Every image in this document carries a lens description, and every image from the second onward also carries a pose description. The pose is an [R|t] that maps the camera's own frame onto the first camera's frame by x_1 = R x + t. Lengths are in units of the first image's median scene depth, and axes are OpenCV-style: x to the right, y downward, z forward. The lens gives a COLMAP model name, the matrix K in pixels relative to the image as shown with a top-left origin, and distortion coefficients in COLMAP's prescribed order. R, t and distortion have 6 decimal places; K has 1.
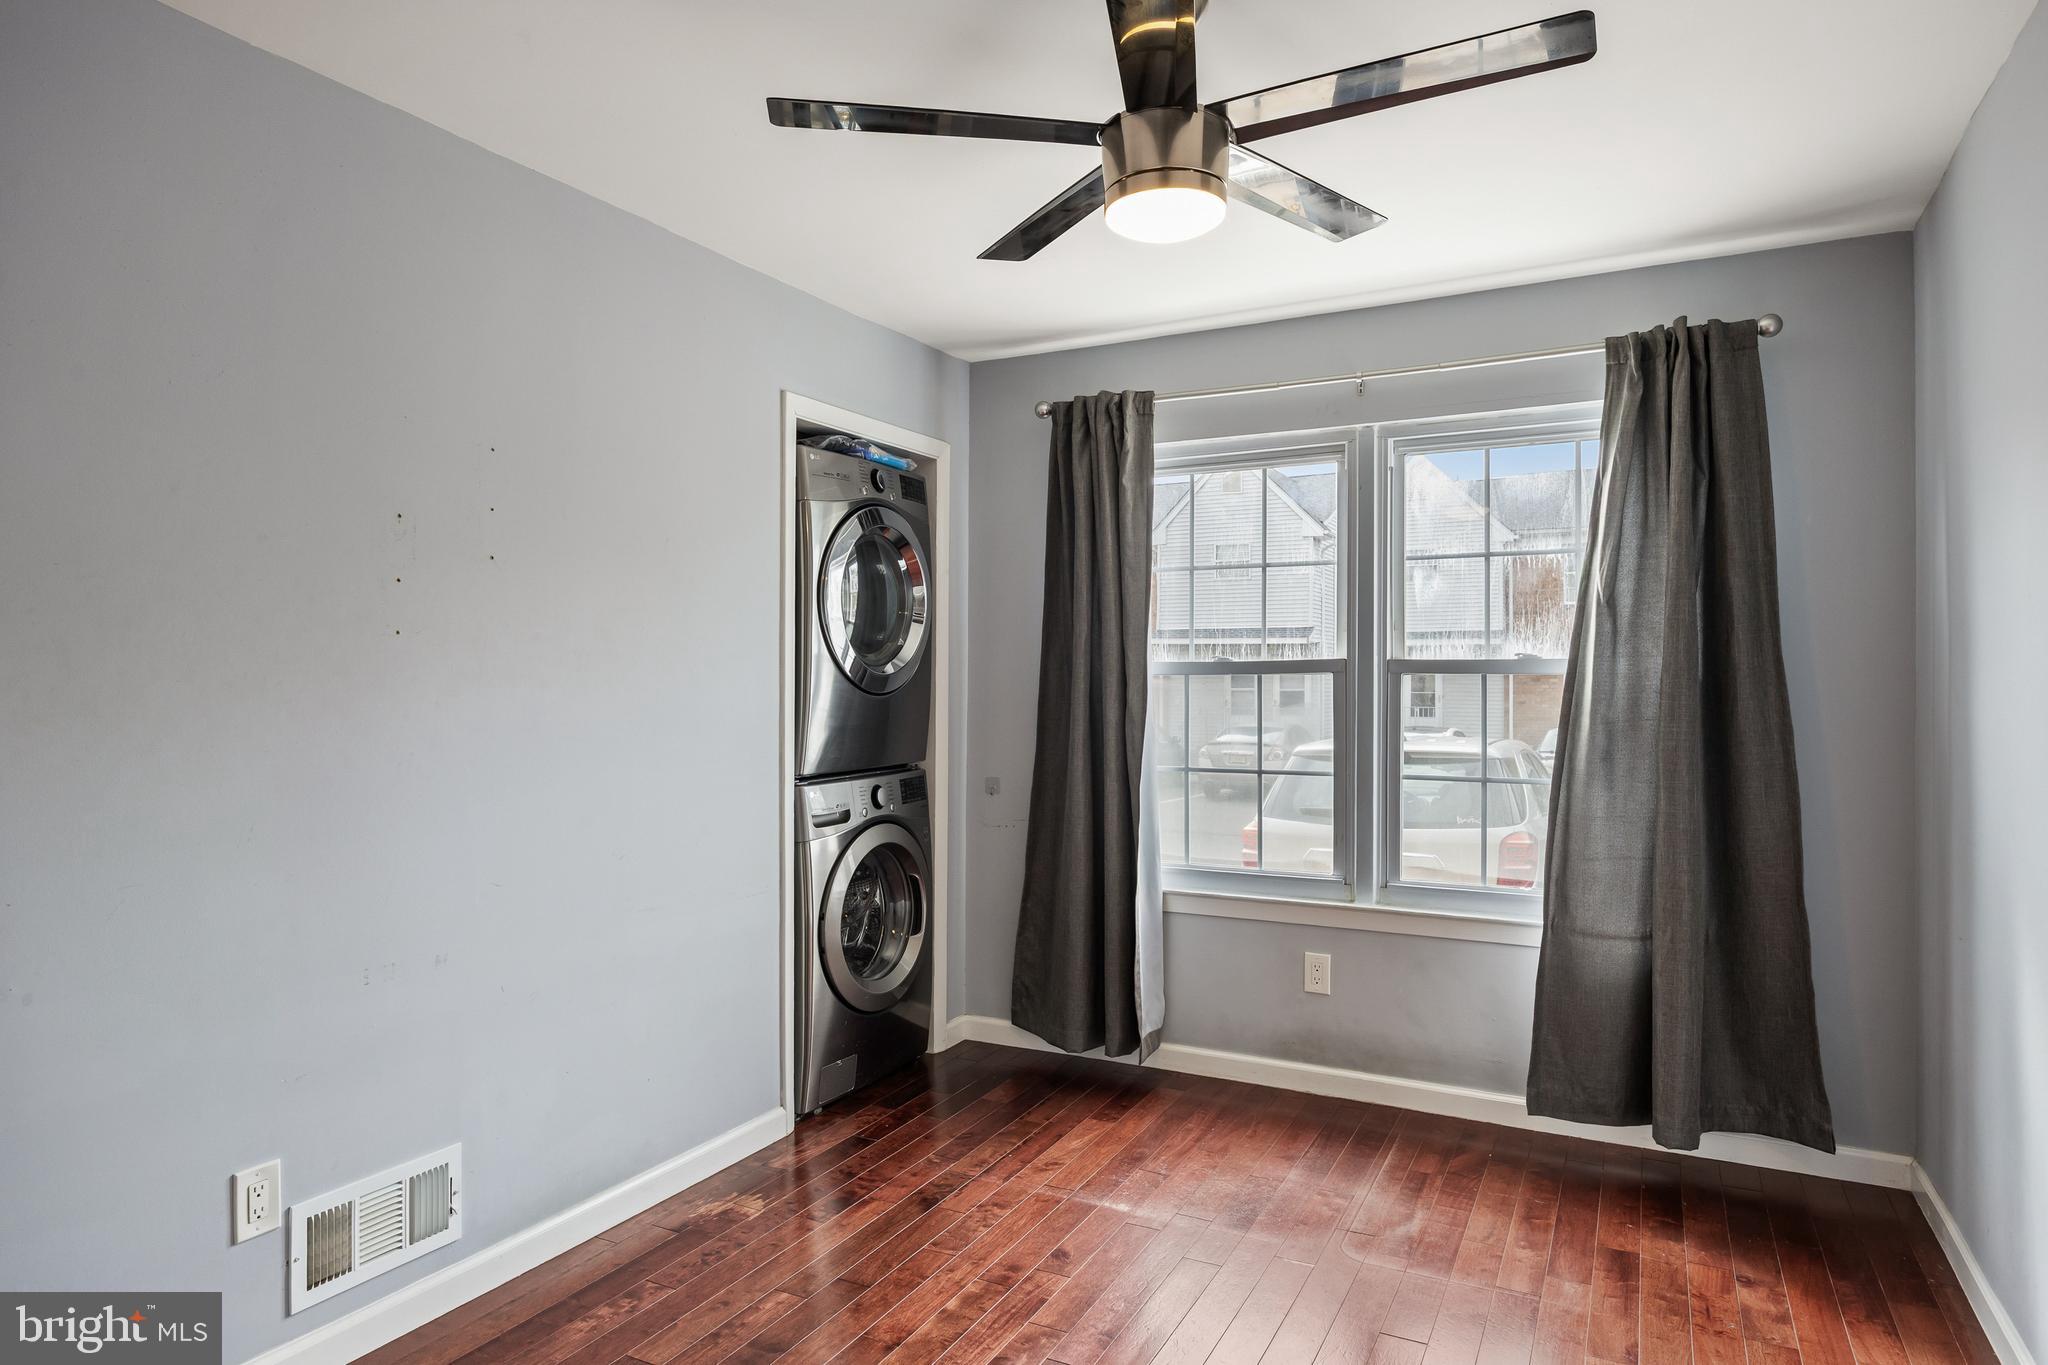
lens RADIAL K [[1225.2, 0, 1024.0], [0, 1225.2, 682.5], [0, 0, 1]] dist [-0.021495, 0.000141]
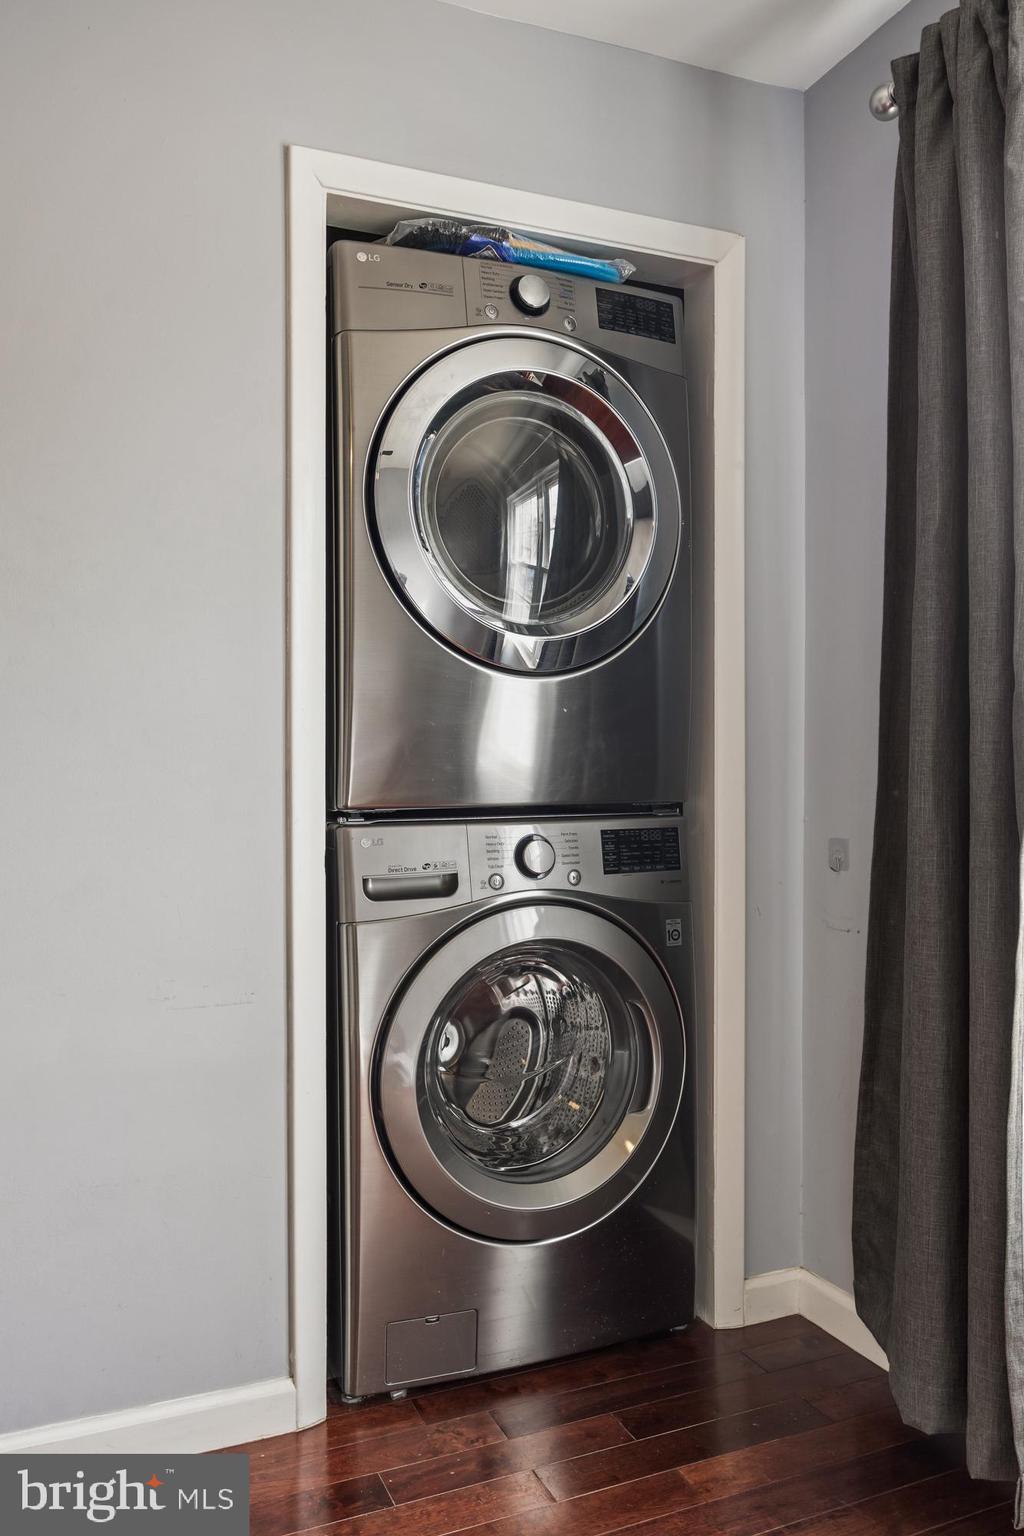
lens RADIAL K [[1158.8, 0, 512.0], [0, 1158.8, 767.1], [0, 0, 1]] dist [-0.002227, -0.002257]
pose [[0.765664, -0.007290, -0.643200, 0.218345], [0.001752, 0.999956, -0.009248, 0.057528], [0.643239, 0.005954, 0.765643, 0.591168]]
